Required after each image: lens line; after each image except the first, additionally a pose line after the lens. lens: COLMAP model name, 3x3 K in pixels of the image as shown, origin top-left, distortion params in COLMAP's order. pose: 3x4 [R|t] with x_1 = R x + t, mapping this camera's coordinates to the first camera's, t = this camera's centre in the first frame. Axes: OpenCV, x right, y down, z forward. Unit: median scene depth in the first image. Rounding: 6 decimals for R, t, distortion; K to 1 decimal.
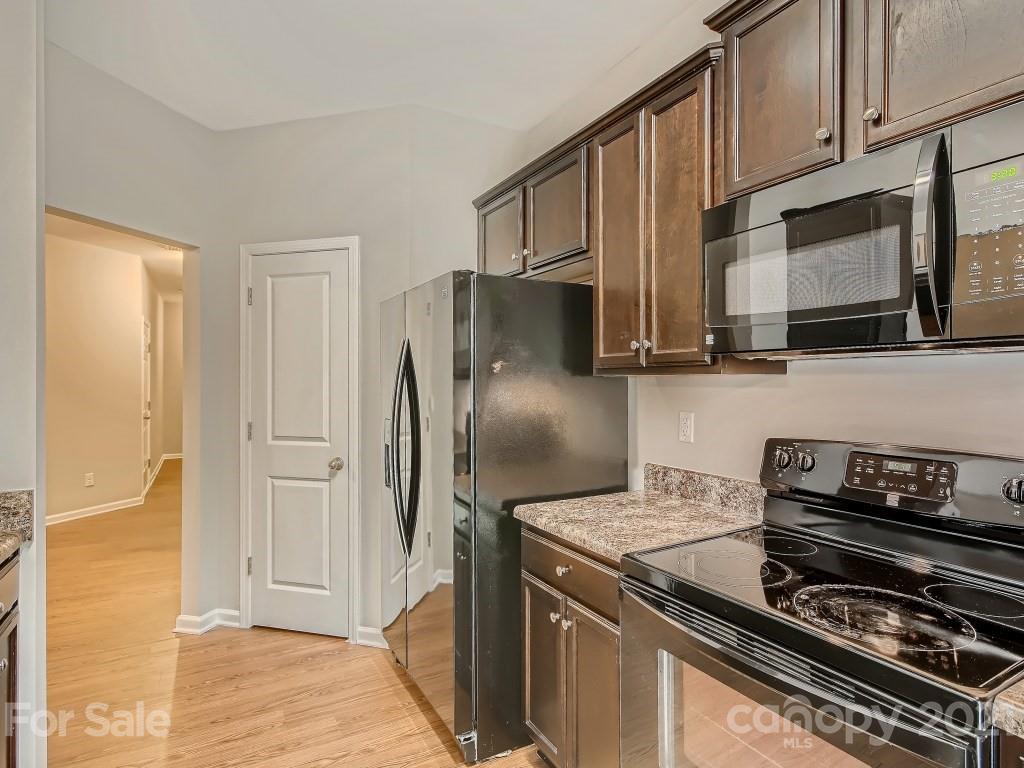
lens RADIAL K [[556.5, 0, 517.6], [0, 556.5, 385.7], [0, 0, 1]] dist [-0.002173, 0.008170]
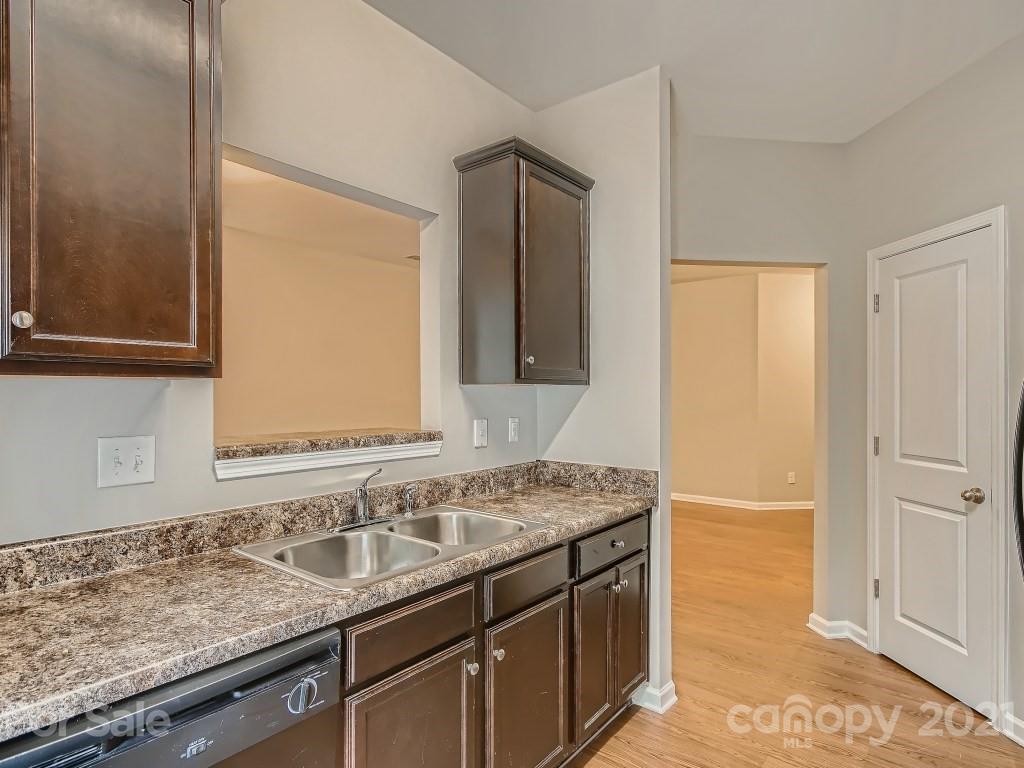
lens RADIAL K [[556.5, 0, 513.3], [0, 556.5, 391.1], [0, 0, 1]] dist [-0.002173, 0.008170]
pose [[0.364716, -0.004828, -0.931106, 0.177300], [-0.002287, 0.999979, -0.006081, -0.004177], [0.931116, 0.004347, 0.364698, 0.079492]]
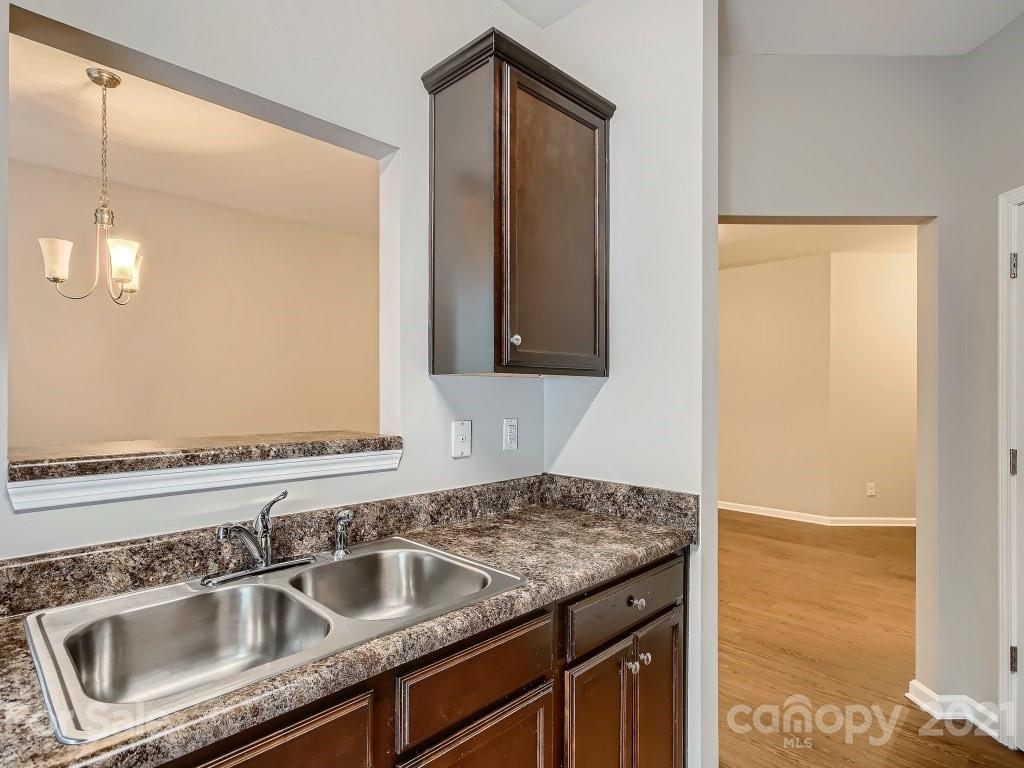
lens RADIAL K [[556.5, 0, 515.7], [0, 556.5, 388.0], [0, 0, 1]] dist [-0.002173, 0.008170]
pose [[0.277183, -0.004798, -0.960805, 0.011133], [-0.006334, 0.999957, -0.006821, -0.000393], [0.960796, 0.007976, 0.277141, 0.221407]]
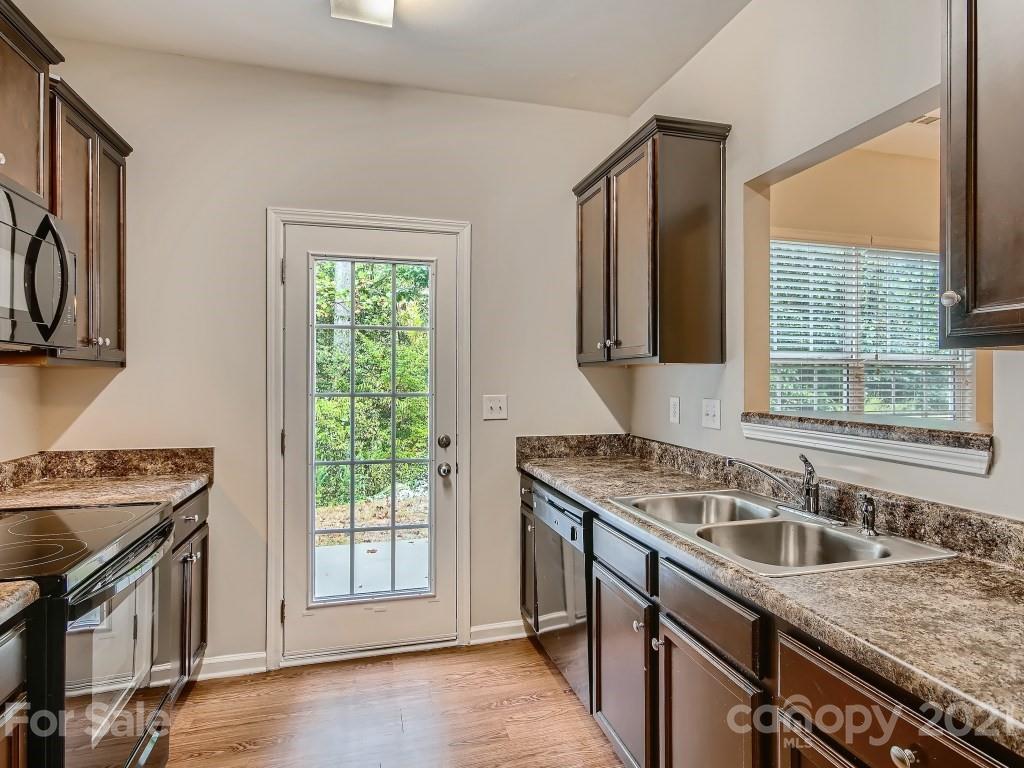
lens RADIAL K [[556.5, 0, 510.1], [0, 556.5, 380.5], [0, 0, 1]] dist [-0.002173, 0.008170]
pose [[-0.965271, -0.002212, 0.261241, -0.324315], [-0.000485, 0.999978, 0.006676, 0.000874], [-0.261250, 0.006318, -0.965250, 0.789659]]
